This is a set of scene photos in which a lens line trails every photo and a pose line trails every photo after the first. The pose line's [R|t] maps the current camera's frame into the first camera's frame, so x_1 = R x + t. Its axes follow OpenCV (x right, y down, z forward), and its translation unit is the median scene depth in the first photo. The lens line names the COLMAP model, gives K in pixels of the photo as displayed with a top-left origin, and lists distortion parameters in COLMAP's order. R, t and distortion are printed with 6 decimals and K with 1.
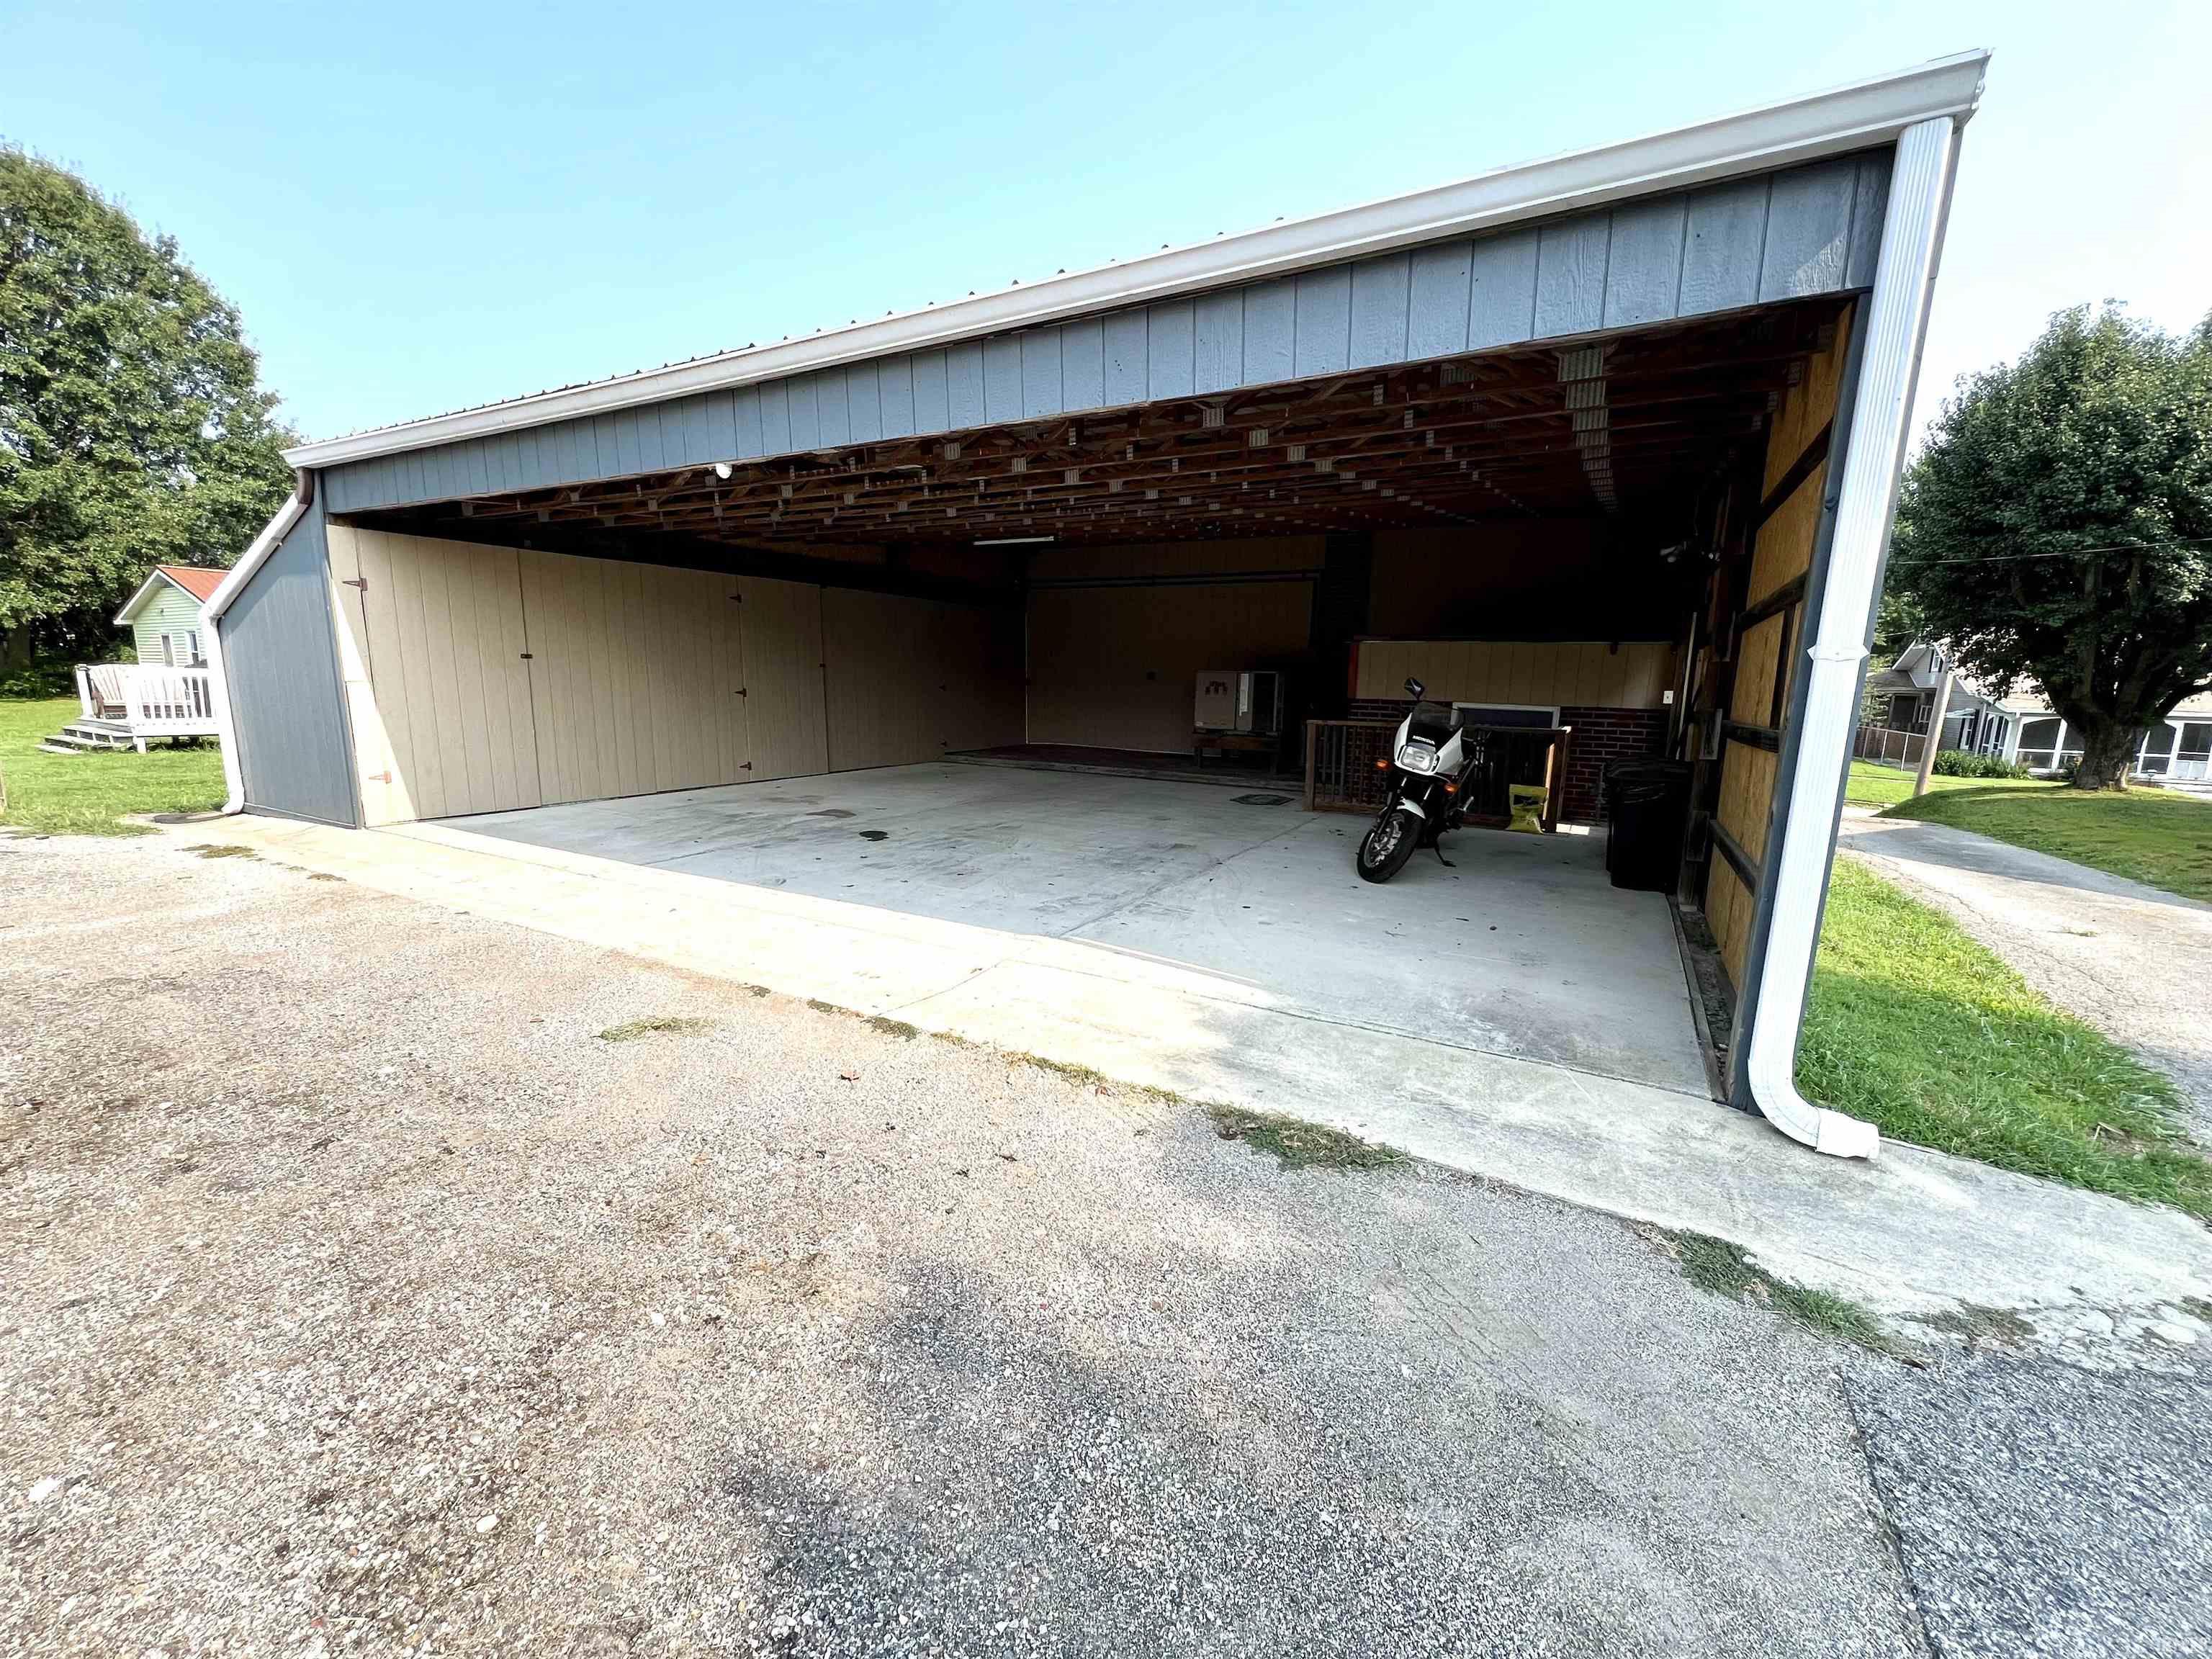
lens RADIAL K [[877.2, 0, 1102.4], [0, 877.2, 834.7], [0, 0, 1]] dist [0.000944, -0.000568]
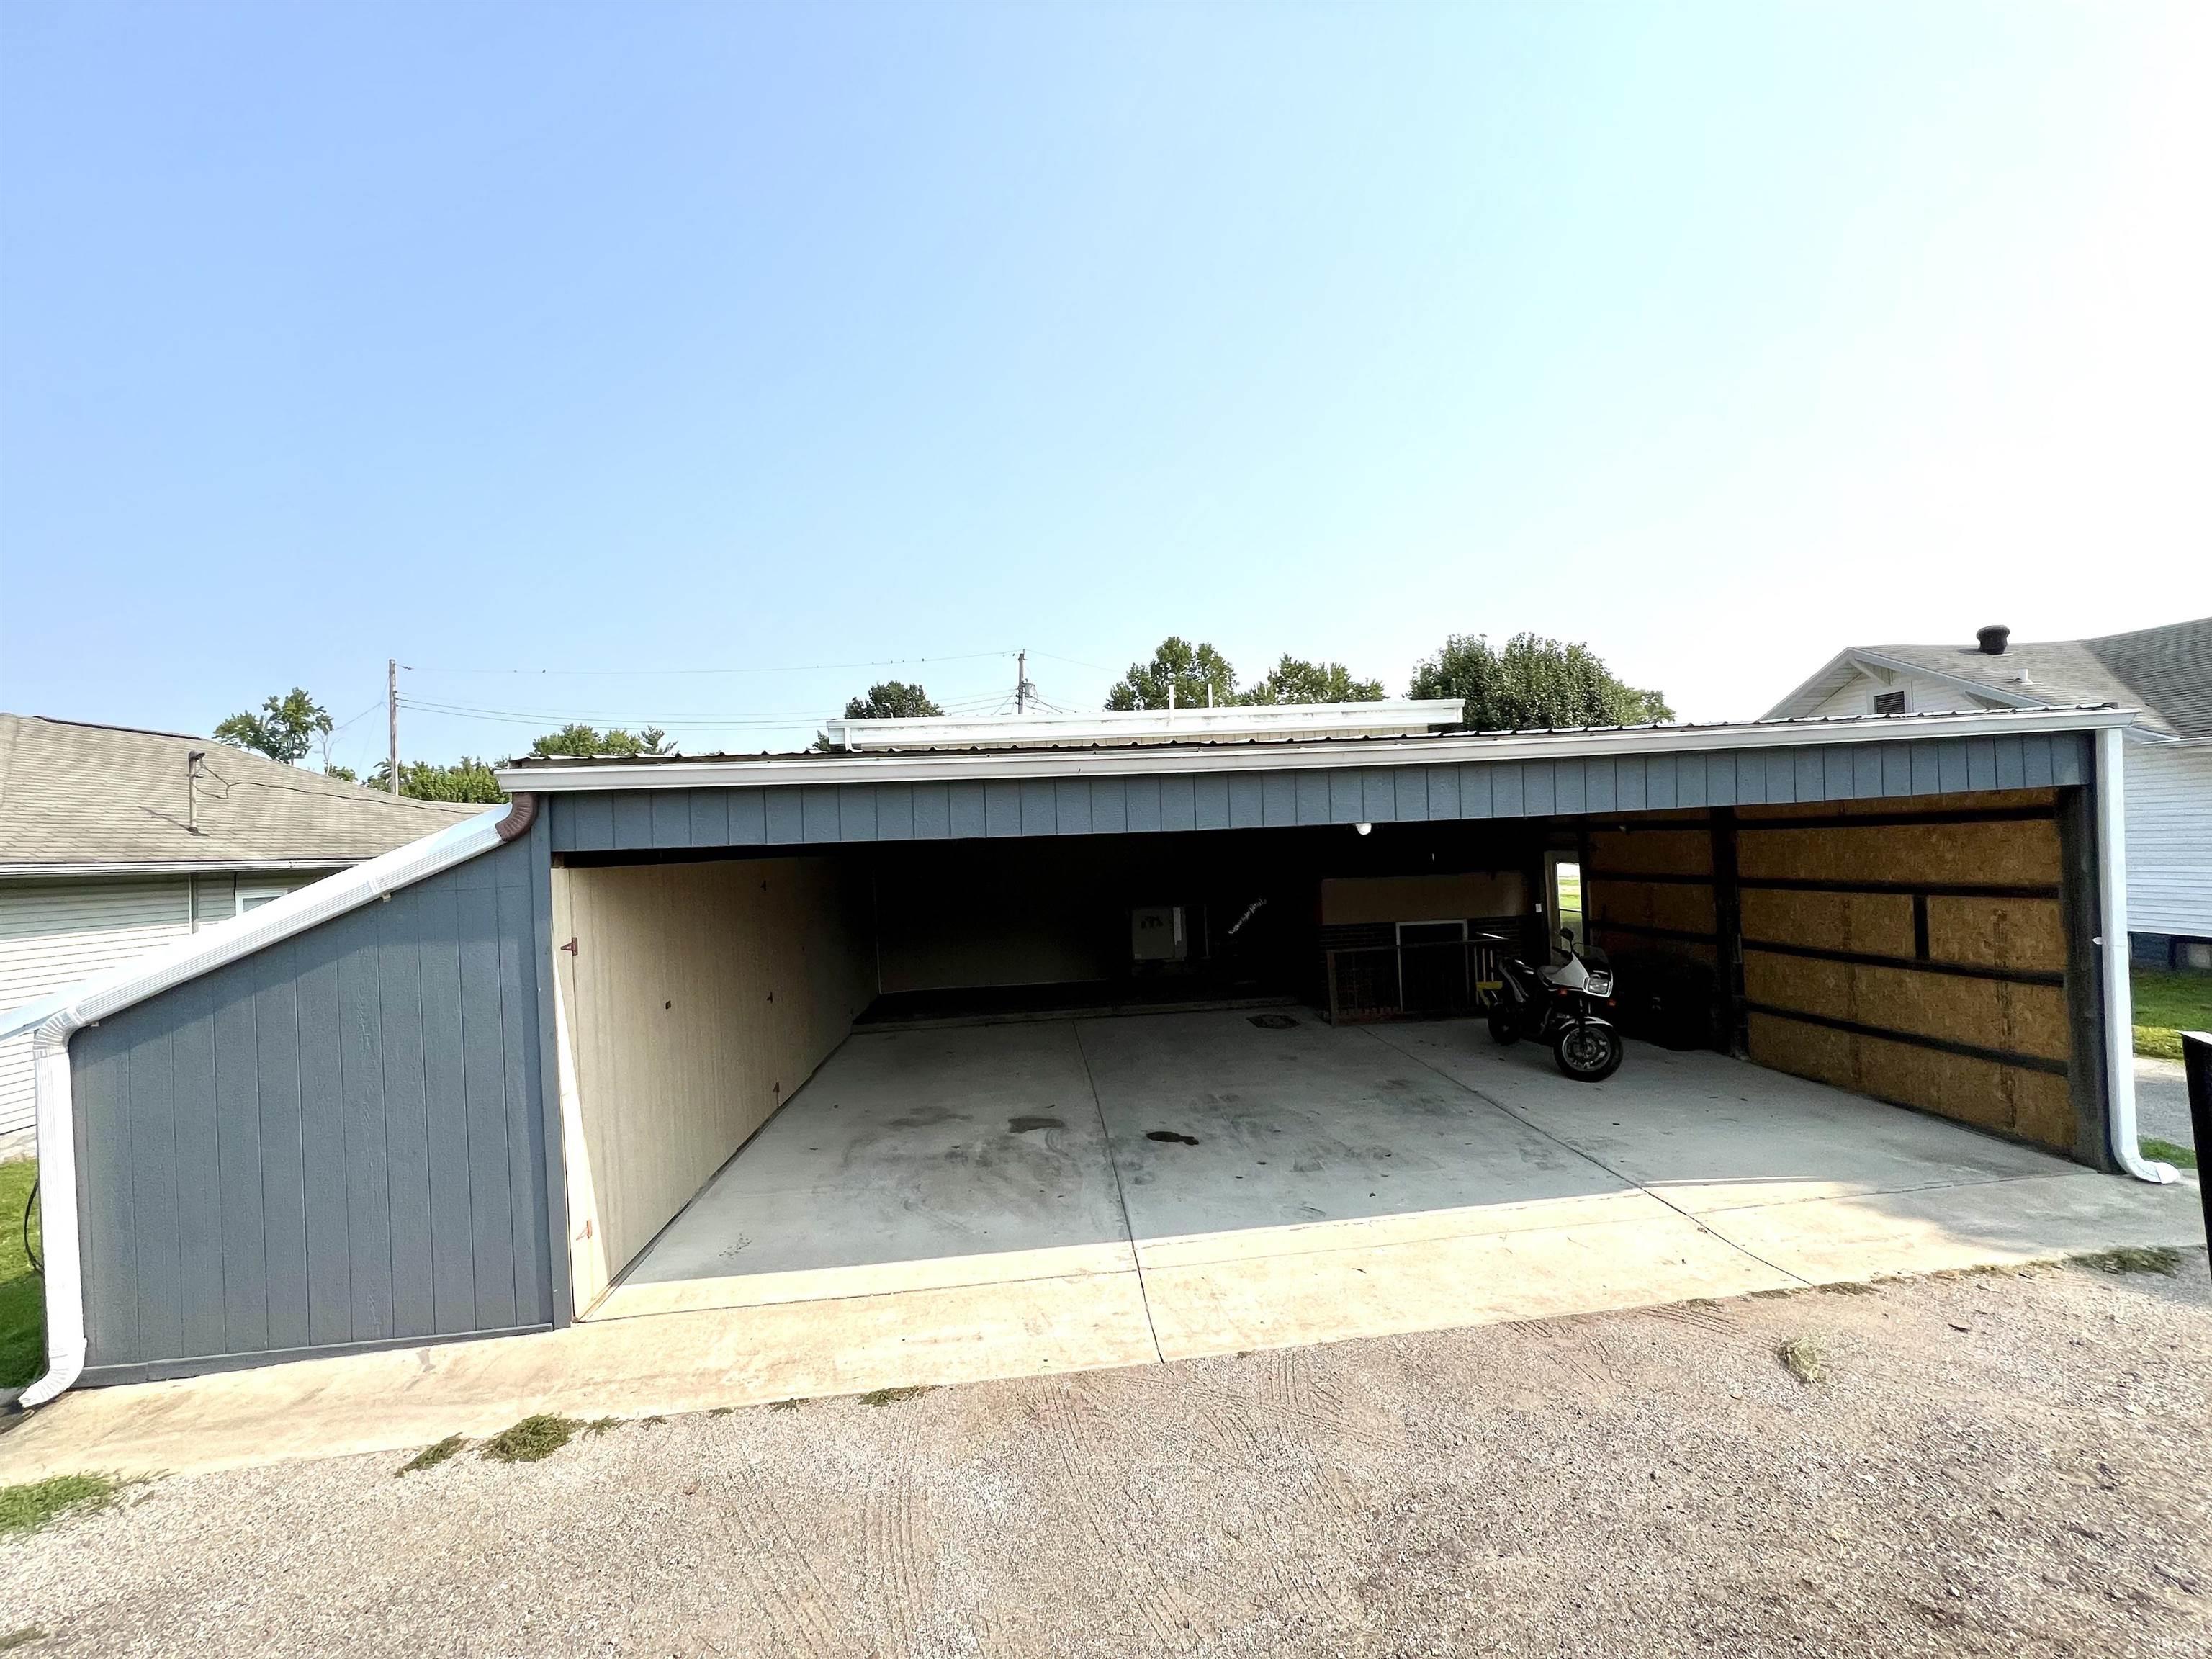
lens RADIAL K [[877.2, 0, 1097.6], [0, 877.2, 838.3], [0, 0, 1]] dist [0.000944, -0.000568]
pose [[0.824246, -0.054404, 0.563613, -1.474651], [0.162645, 0.976175, -0.143630, -0.336267], [-0.542370, 0.210055, 0.813456, 0.331524]]
